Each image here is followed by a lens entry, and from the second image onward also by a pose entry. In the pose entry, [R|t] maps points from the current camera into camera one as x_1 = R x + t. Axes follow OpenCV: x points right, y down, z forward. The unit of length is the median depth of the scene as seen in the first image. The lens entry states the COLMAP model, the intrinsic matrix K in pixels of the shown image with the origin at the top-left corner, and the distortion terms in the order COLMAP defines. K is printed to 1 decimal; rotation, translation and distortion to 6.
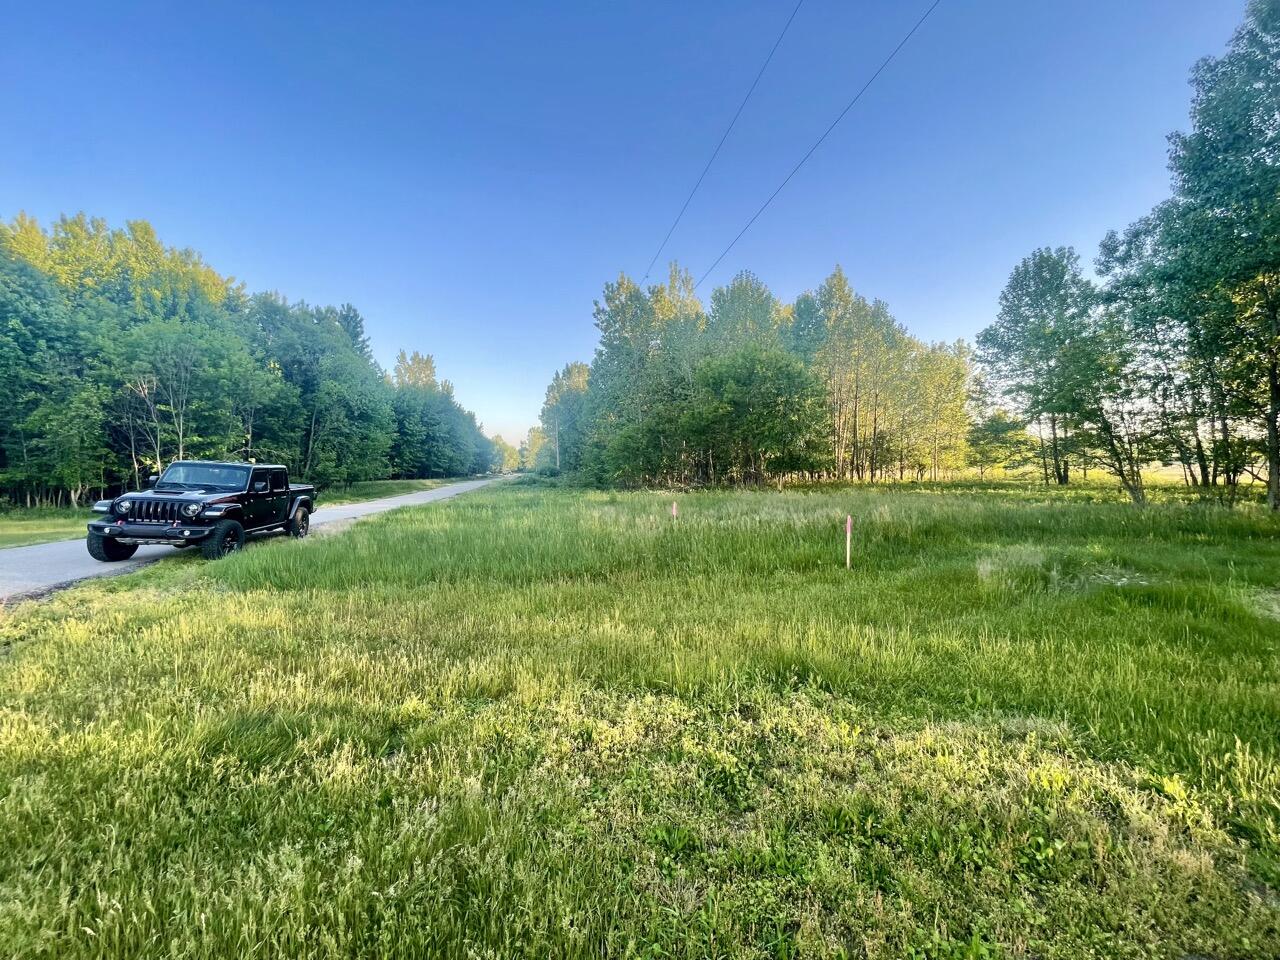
lens RADIAL K [[521.5, 0, 635.7], [0, 521.5, 480.3], [0, 0, 1]] dist [-0.000030, -0.000398]
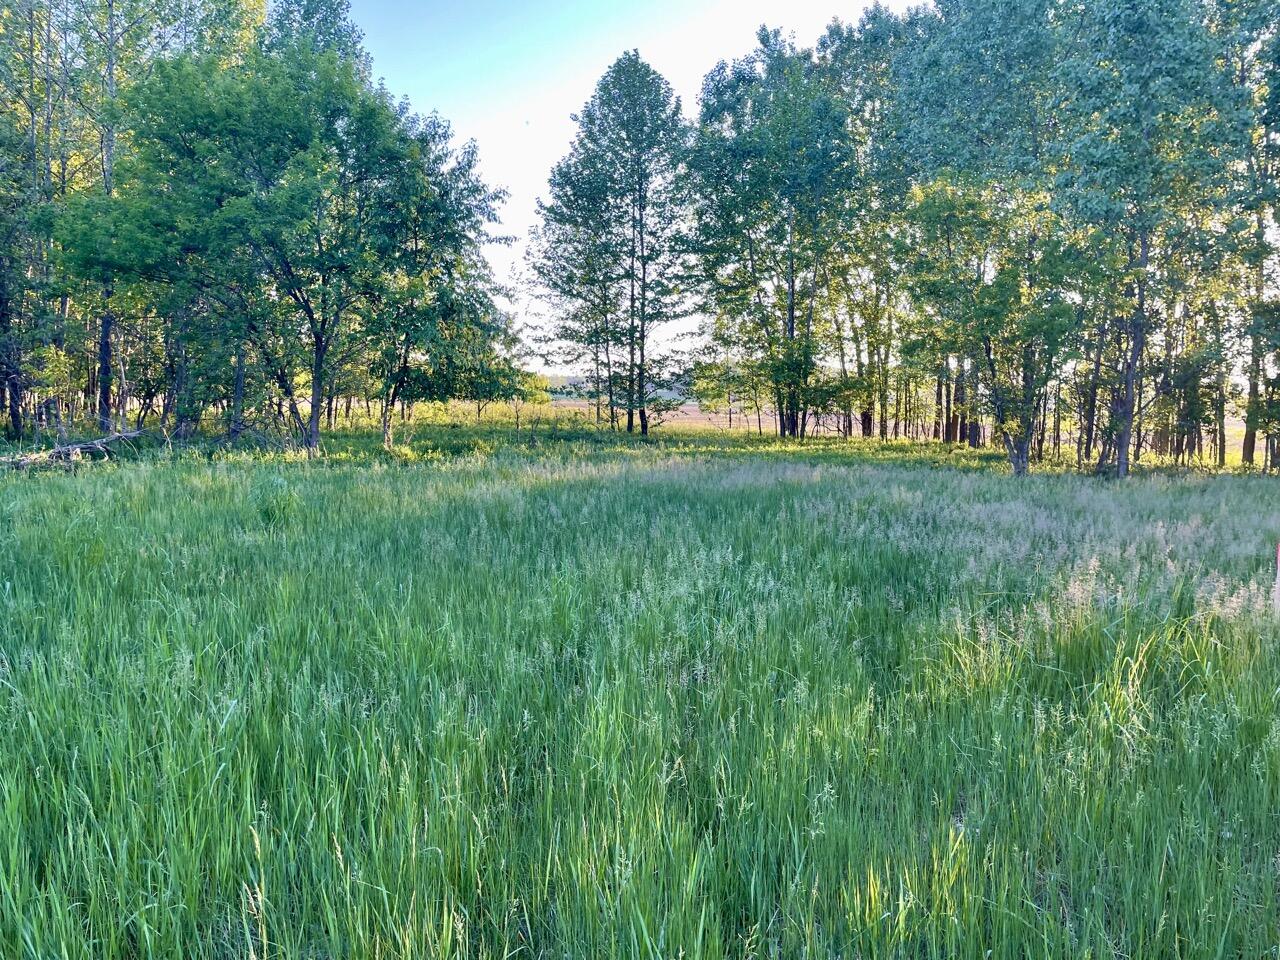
lens RADIAL K [[959.9, 0, 648.3], [0, 959.9, 503.1], [0, 0, 1]] dist [0.007936, -0.004752]
pose [[0.525123, -0.056685, 0.849136, -0.152996], [-0.024250, 0.996377, 0.081511, -0.005436], [-0.850681, -0.063395, 0.521846, 0.273867]]
